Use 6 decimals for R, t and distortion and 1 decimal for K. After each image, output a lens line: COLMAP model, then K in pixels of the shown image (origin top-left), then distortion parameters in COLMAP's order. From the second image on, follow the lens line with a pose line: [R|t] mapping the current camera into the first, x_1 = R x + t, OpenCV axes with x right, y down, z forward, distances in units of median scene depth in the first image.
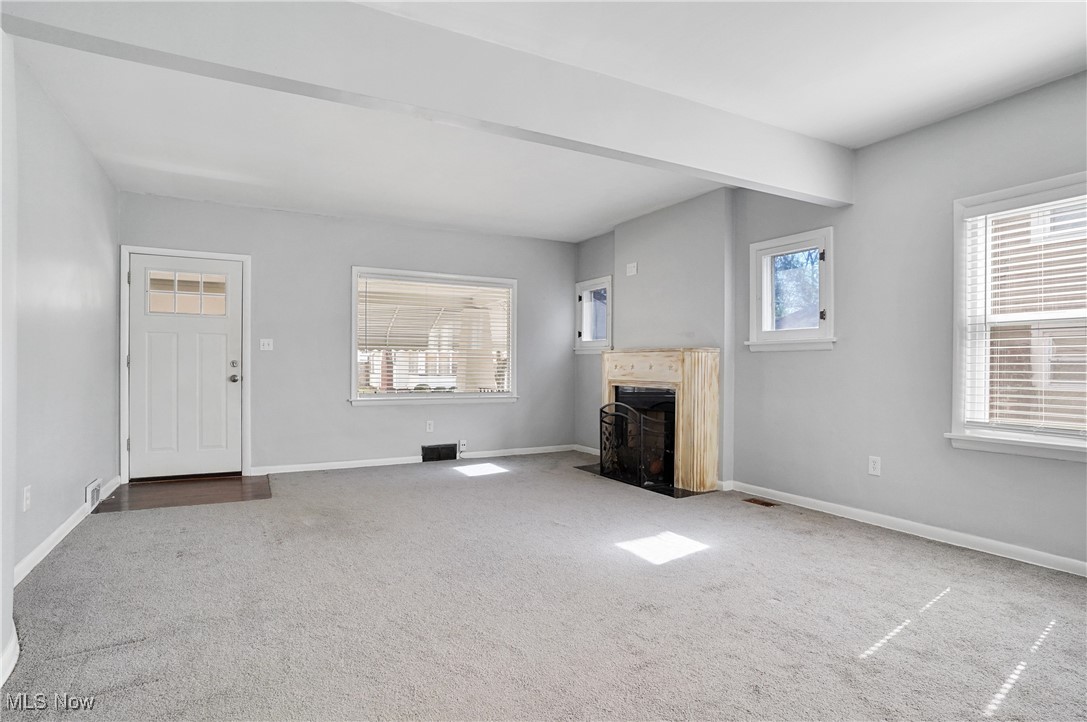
lens RADIAL K [[573.5, 0, 545.7], [0, 573.5, 365.7], [0, 0, 1]] dist [-0.076779, 0.048197]
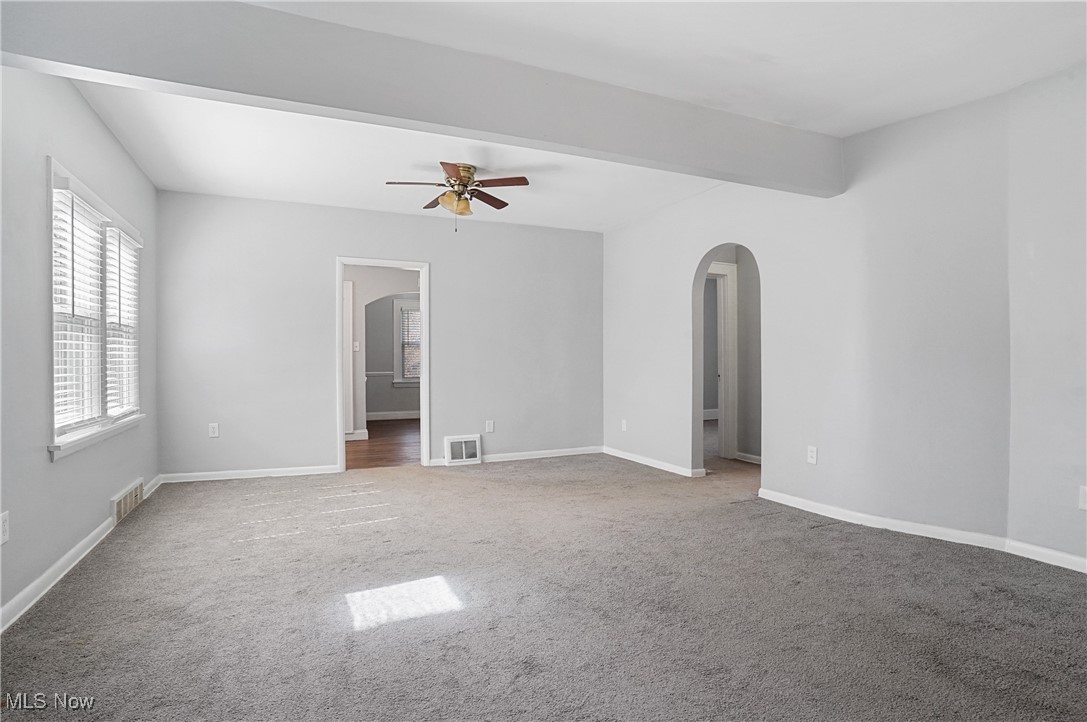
lens RADIAL K [[573.5, 0, 545.7], [0, 573.5, 365.7], [0, 0, 1]] dist [-0.076779, 0.048197]
pose [[-0.996912, -0.006967, 0.078222, -0.030245], [-0.006124, 0.999921, 0.011021, -0.004277], [-0.078293, 0.010508, -0.996875, 1.185050]]
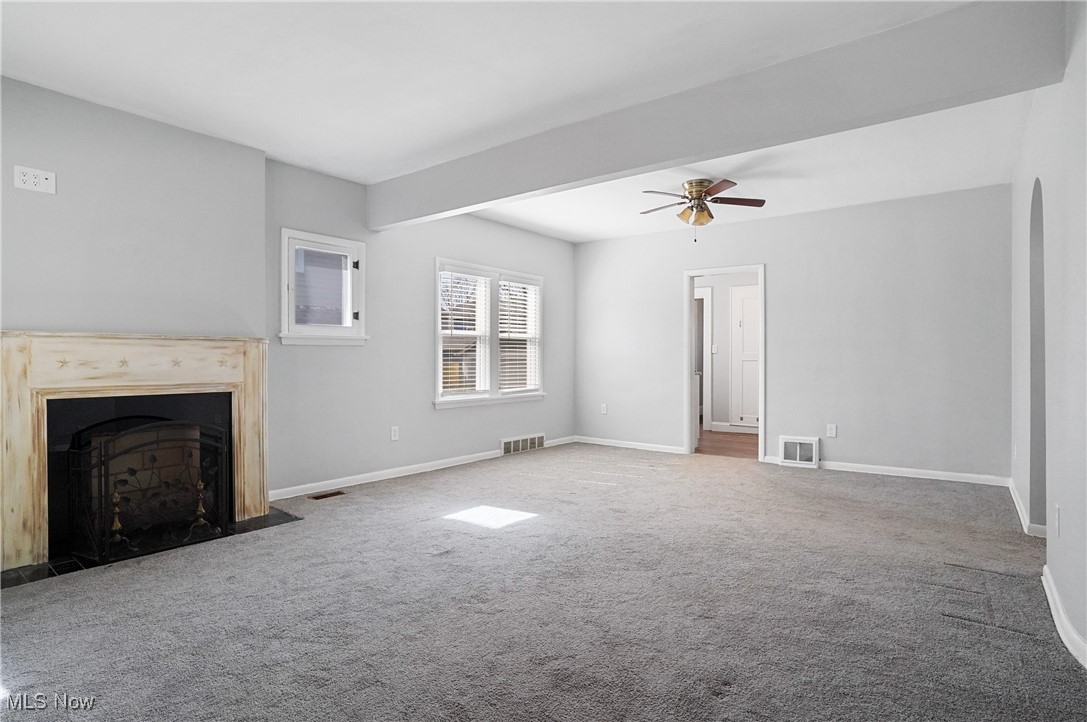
lens RADIAL K [[573.5, 0, 545.7], [0, 573.5, 365.7], [0, 0, 1]] dist [-0.076779, 0.048197]
pose [[-0.394328, -0.016233, 0.918826, -0.620453], [-0.001764, 0.999856, 0.016907, -0.006364], [-0.918968, 0.005047, -0.394300, 0.926747]]
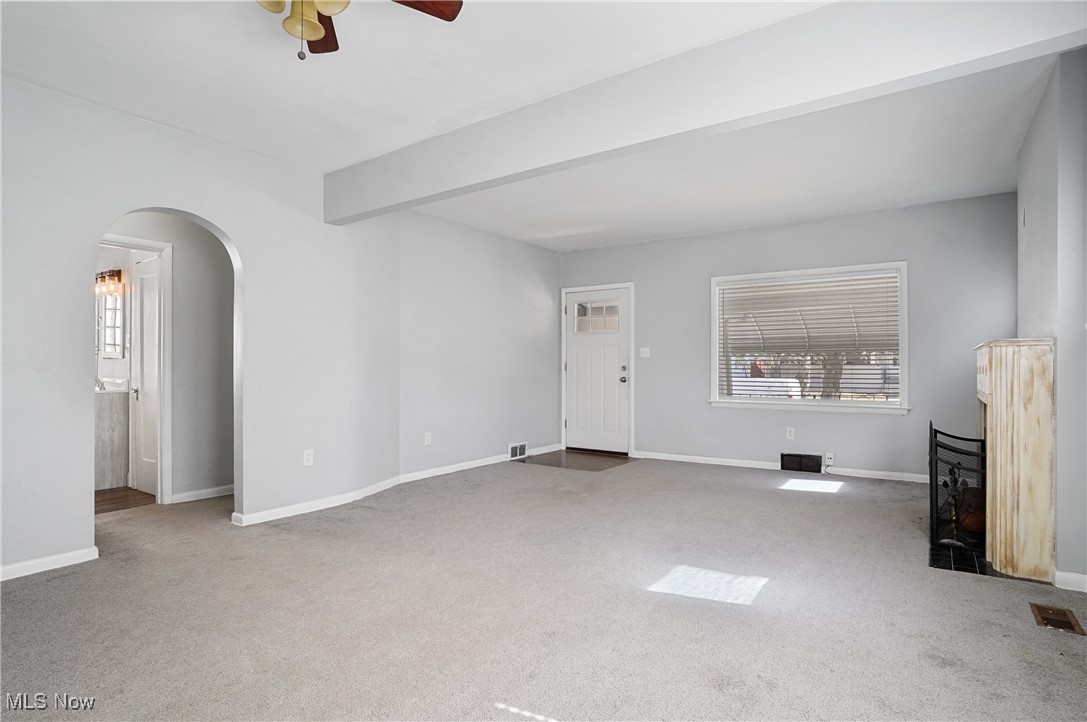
lens RADIAL K [[573.5, 0, 545.7], [0, 573.5, 365.7], [0, 0, 1]] dist [-0.076779, 0.048197]
pose [[0.439004, -0.007734, -0.898452, 0.578566], [0.002801, 0.999970, -0.007239, -0.000025], [0.898481, 0.000661, 0.439012, 0.283598]]
